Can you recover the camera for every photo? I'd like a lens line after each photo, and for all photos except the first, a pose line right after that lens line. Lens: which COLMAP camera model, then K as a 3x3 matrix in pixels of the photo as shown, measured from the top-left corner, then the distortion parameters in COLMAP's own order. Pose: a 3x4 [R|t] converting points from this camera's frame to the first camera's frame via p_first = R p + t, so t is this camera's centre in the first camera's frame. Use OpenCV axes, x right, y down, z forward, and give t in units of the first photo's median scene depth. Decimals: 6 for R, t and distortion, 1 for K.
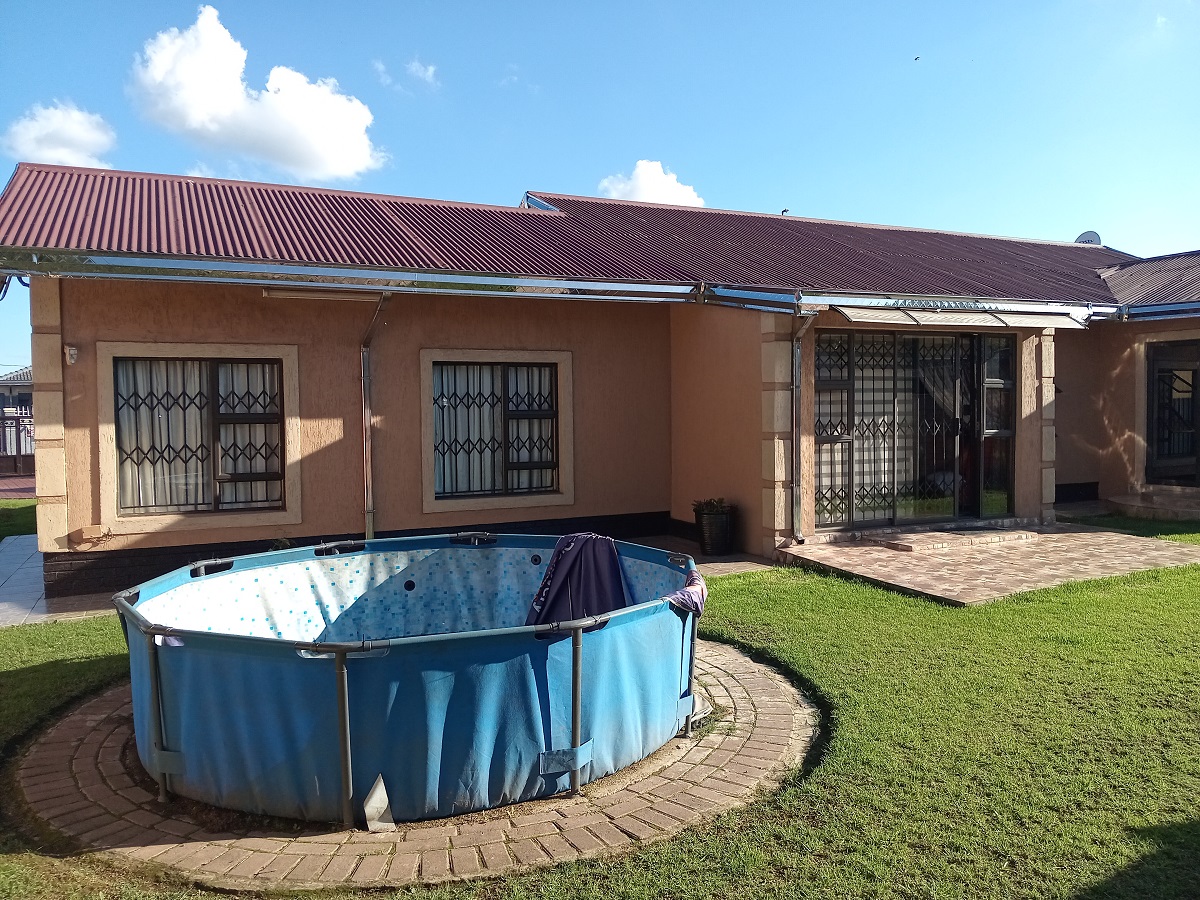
lens RADIAL K [[919.8, 0, 603.0], [0, 919.8, 446.8], [0, 0, 1]] dist [0.112639, -0.248807]
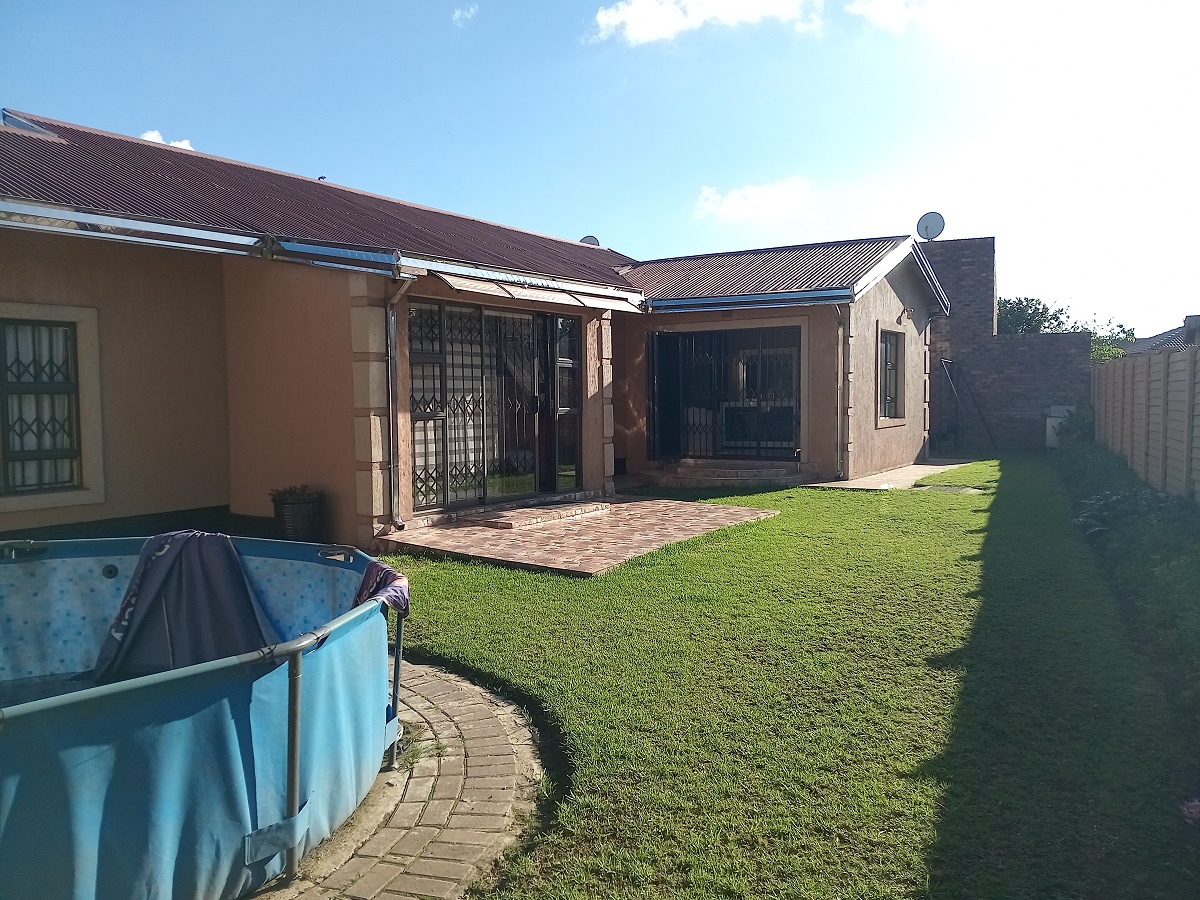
lens RADIAL K [[916.5, 0, 600.6], [0, 916.5, 446.6], [0, 0, 1]] dist [0.108932, -0.238176]
pose [[0.860244, -0.024111, 0.509313, -0.087774], [0.020251, 0.999709, 0.013121, 0.016328], [-0.509481, -0.000973, 0.860481, 0.126607]]
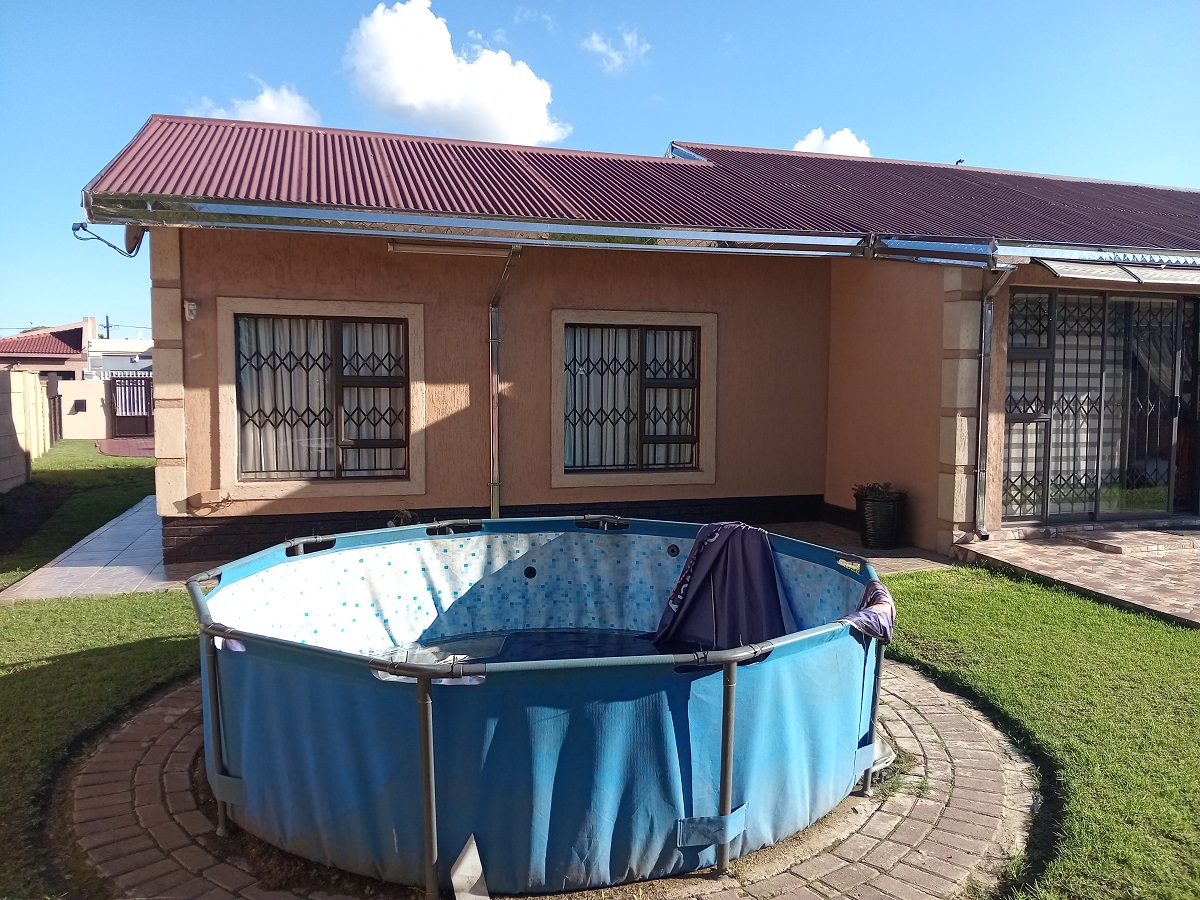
lens RADIAL K [[916.5, 0, 600.6], [0, 916.5, 446.6], [0, 0, 1]] dist [0.108932, -0.238176]
pose [[0.988523, 0.027648, -0.148520, -0.012242], [-0.023152, 0.999222, 0.031915, 0.000164], [0.149287, -0.028110, 0.988394, 0.116335]]
